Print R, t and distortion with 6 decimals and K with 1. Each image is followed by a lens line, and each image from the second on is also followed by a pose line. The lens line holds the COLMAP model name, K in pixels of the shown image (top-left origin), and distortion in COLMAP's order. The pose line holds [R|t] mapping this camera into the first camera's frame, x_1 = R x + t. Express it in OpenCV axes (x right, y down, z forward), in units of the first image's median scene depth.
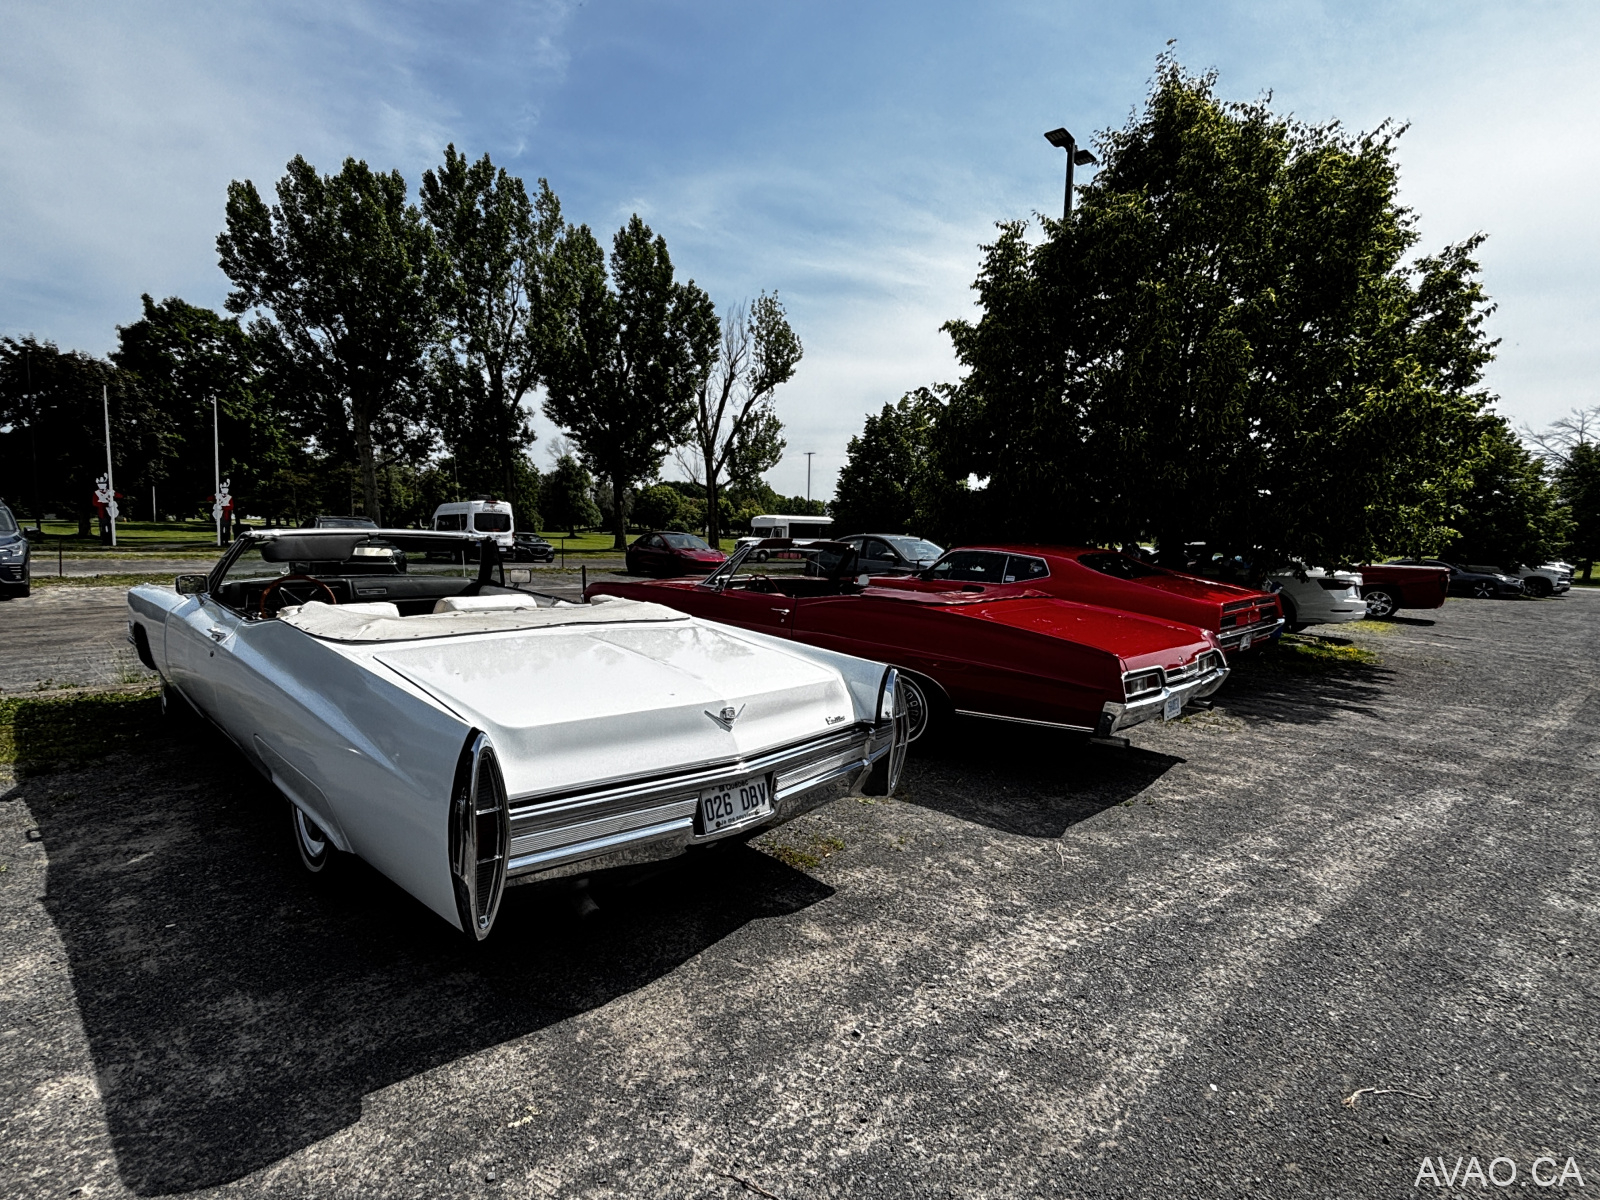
lens RADIAL K [[767.6, 0, 800.0], [0, 767.6, 600.0], [0, 0, 1]] dist [-0.016954, 0.017031]
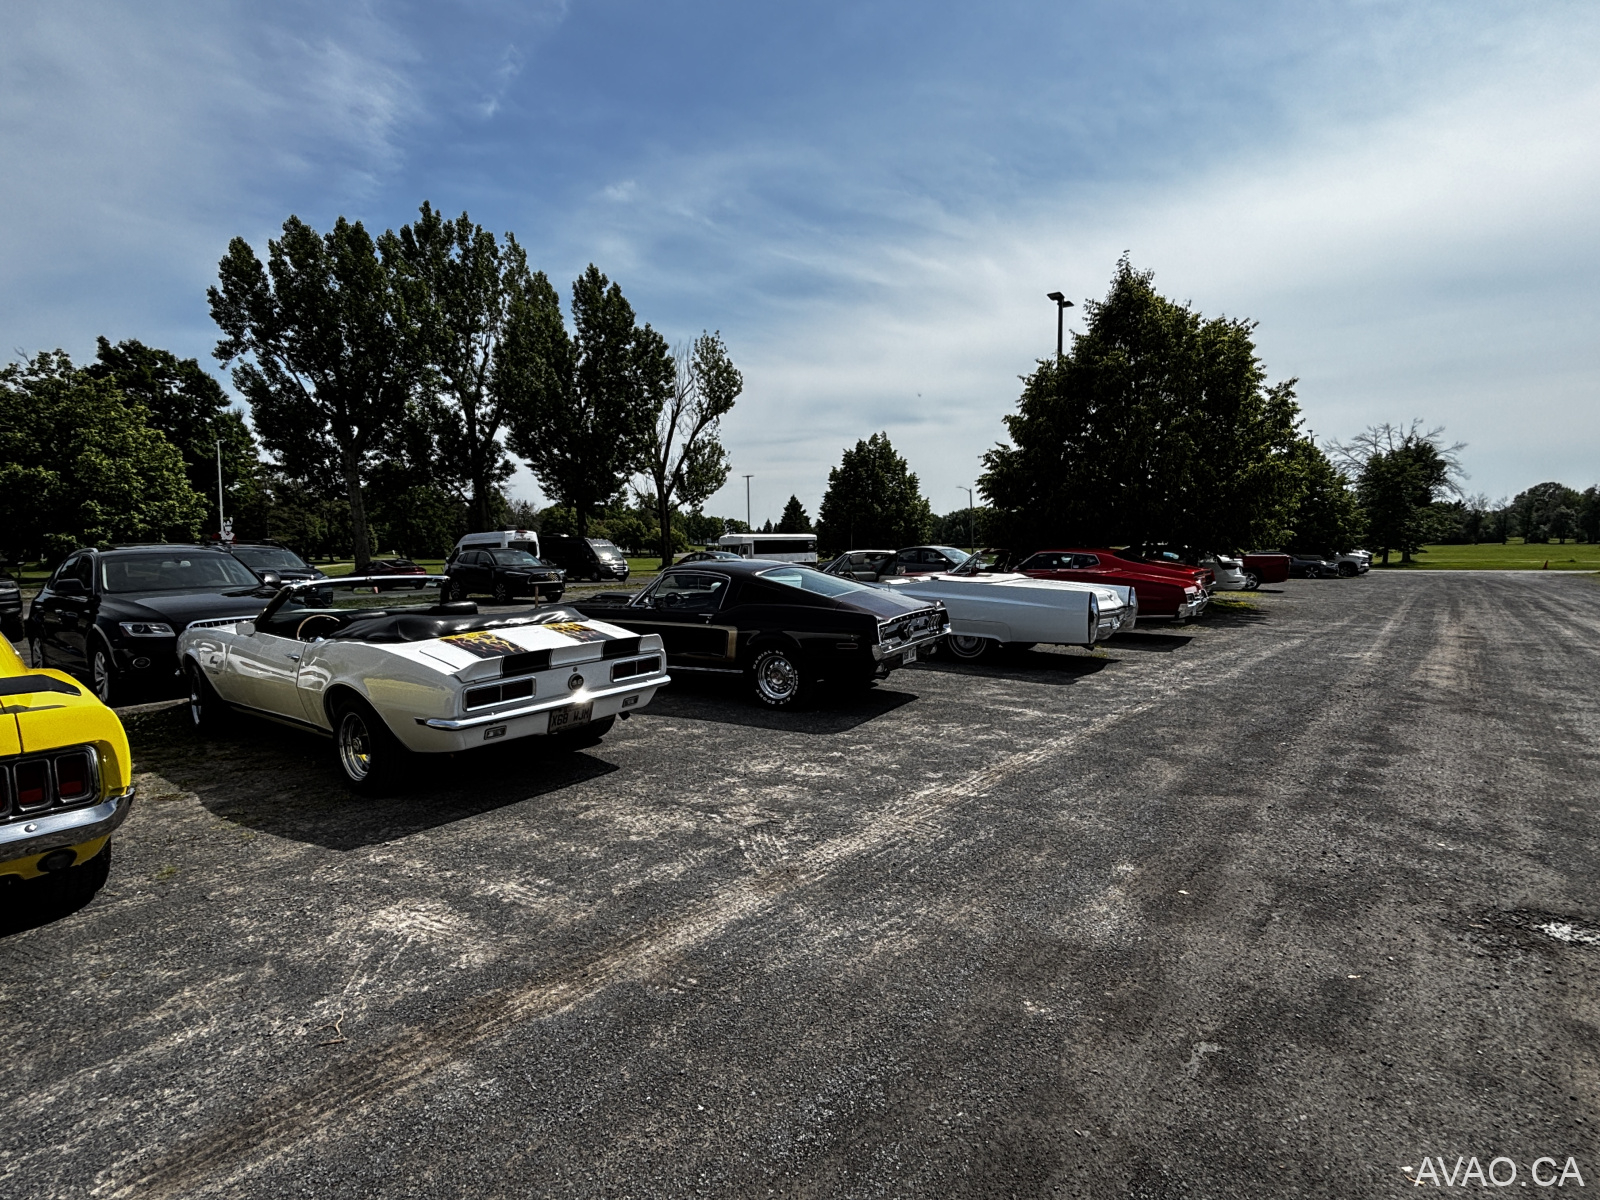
lens RADIAL K [[752.7, 0, 800.0], [0, 752.7, 600.0], [0, 0, 1]] dist [-0.001020, -0.000071]
pose [[0.990614, -0.045178, 0.129011, -0.088950], [0.047582, 0.998745, -0.015612, 0.006998], [-0.128144, 0.021604, 0.991520, -0.101579]]
